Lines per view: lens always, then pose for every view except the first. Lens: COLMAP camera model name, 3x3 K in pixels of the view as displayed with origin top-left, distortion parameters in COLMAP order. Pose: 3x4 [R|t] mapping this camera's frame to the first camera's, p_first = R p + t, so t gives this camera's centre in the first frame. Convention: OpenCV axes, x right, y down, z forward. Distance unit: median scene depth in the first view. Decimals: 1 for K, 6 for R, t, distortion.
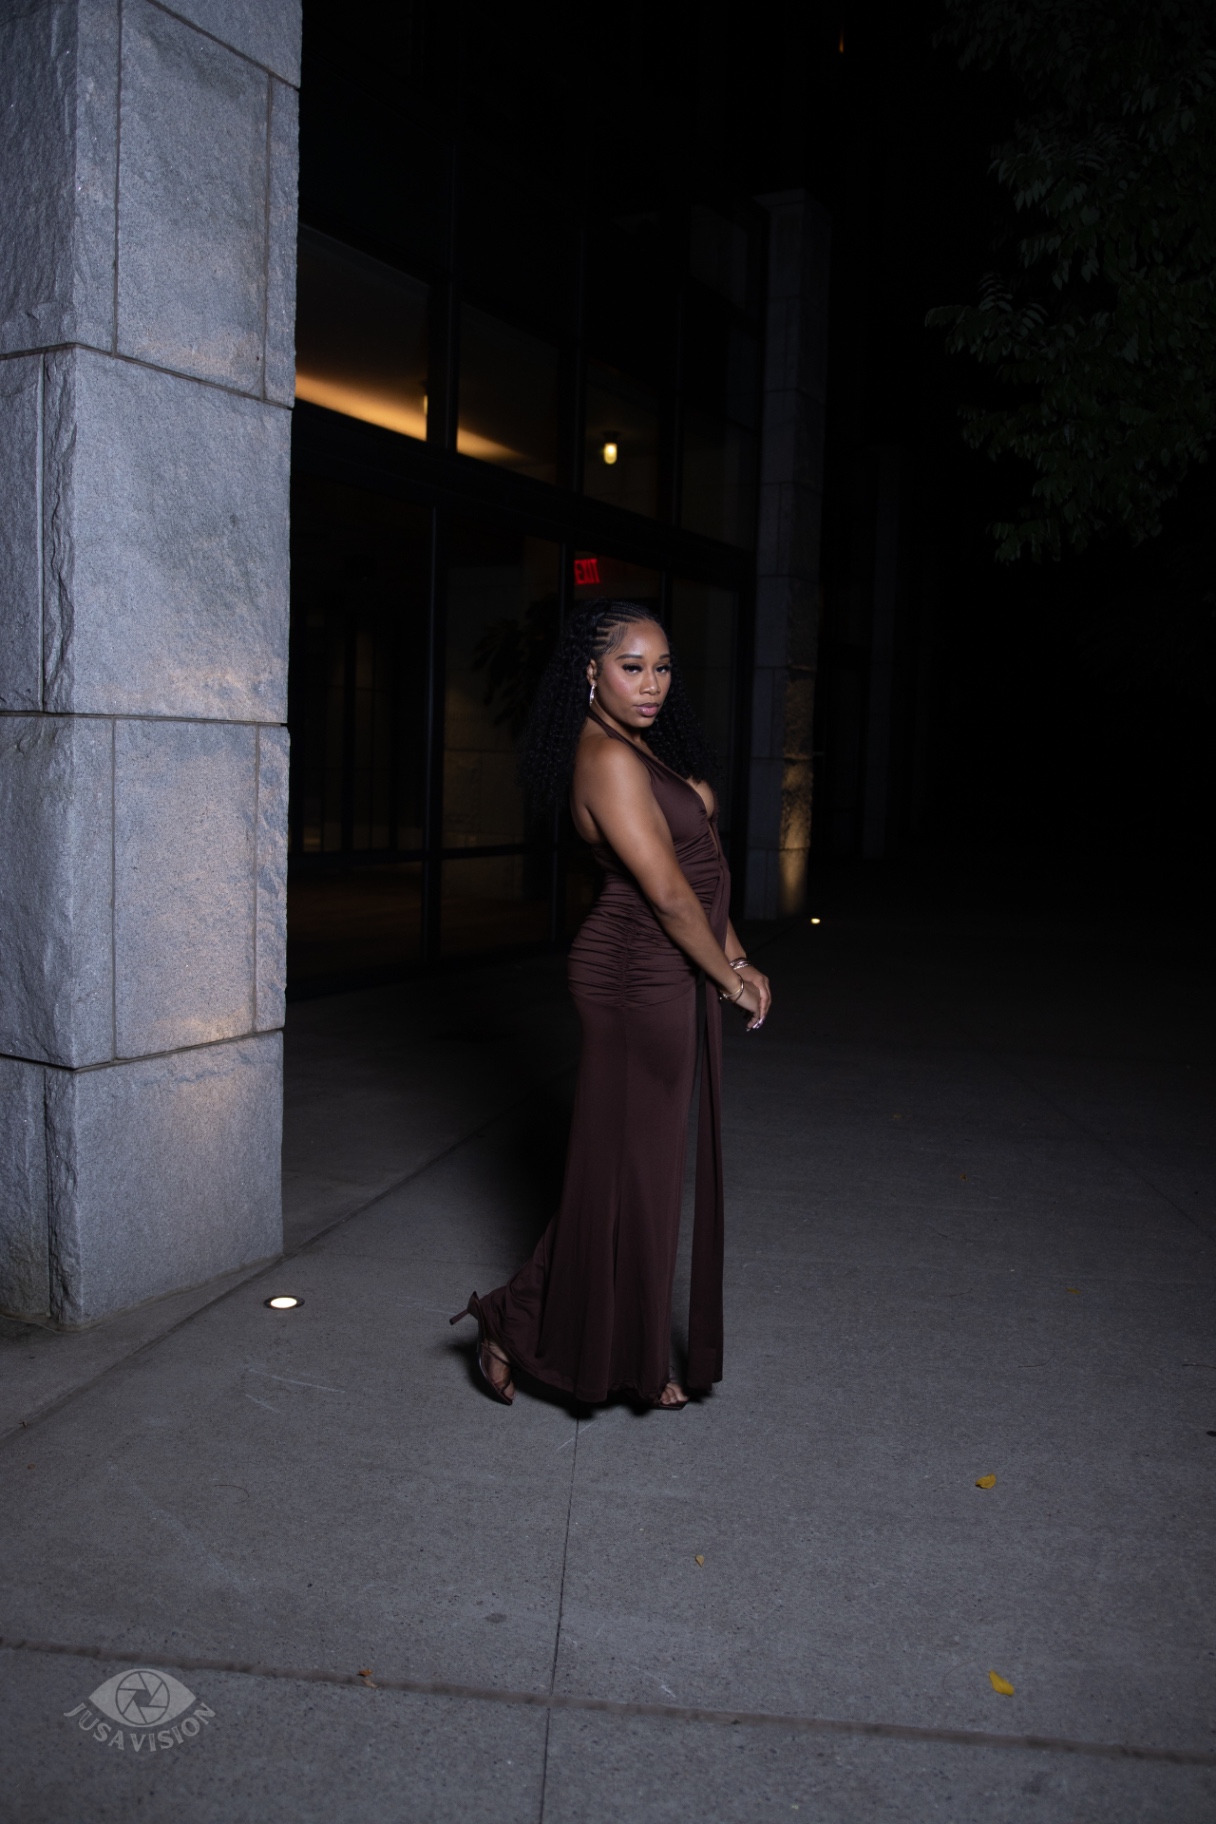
lens RADIAL K [[1467.4, 0, 608.0], [0, 1467.4, 912.0], [0, 0, 1]] dist [-0.127944, 0.092798]
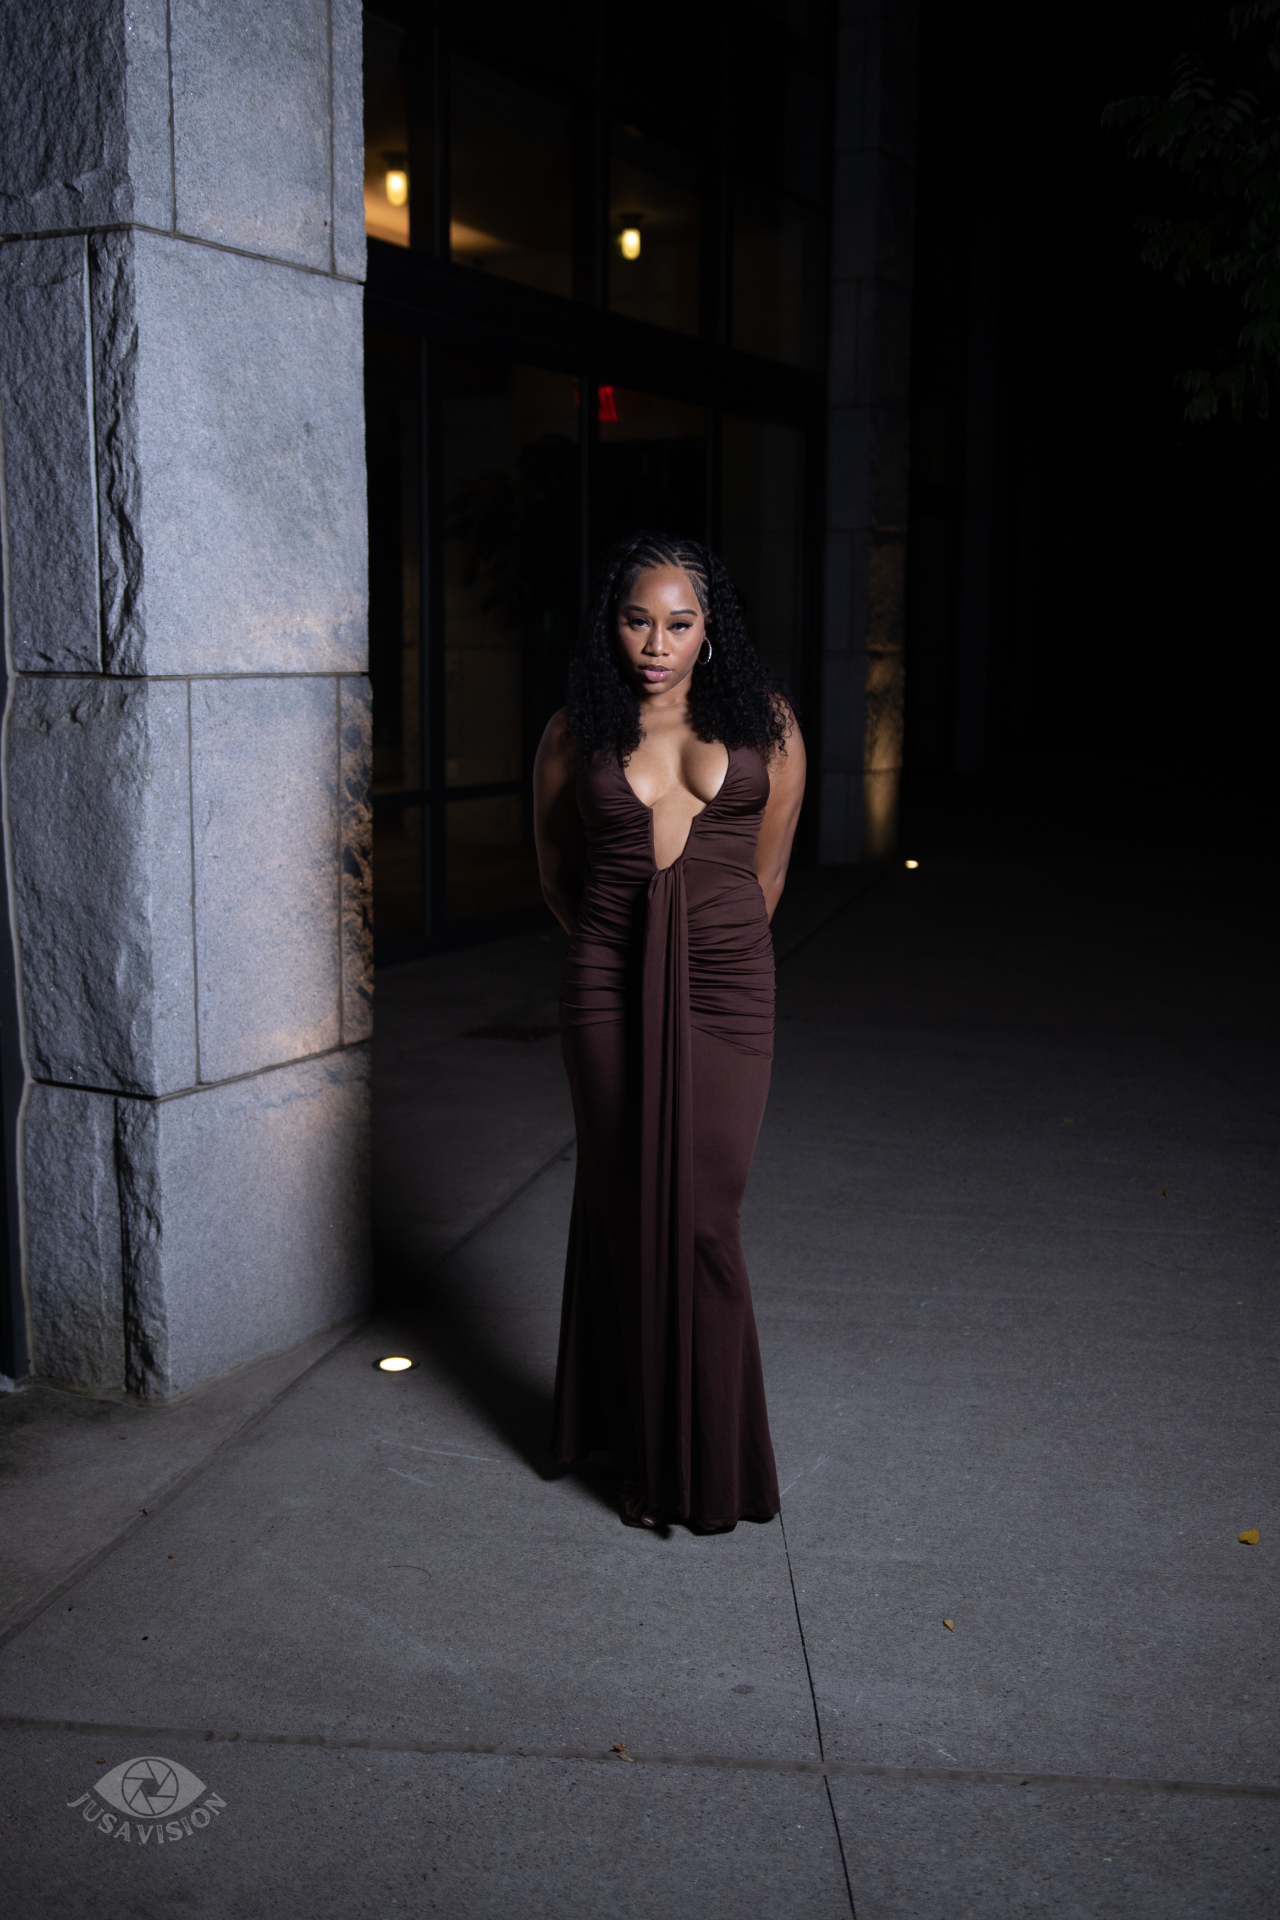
lens RADIAL K [[1987.3, 0, 640.0], [0, 1987.3, 960.0], [0, 0, 1]] dist [-0.077533, 0.166436]
pose [[0.999486, -0.025442, 0.019529, -0.110521], [0.024303, 0.998106, 0.056512, -0.031083], [-0.020929, -0.056008, 0.998211, -0.162850]]
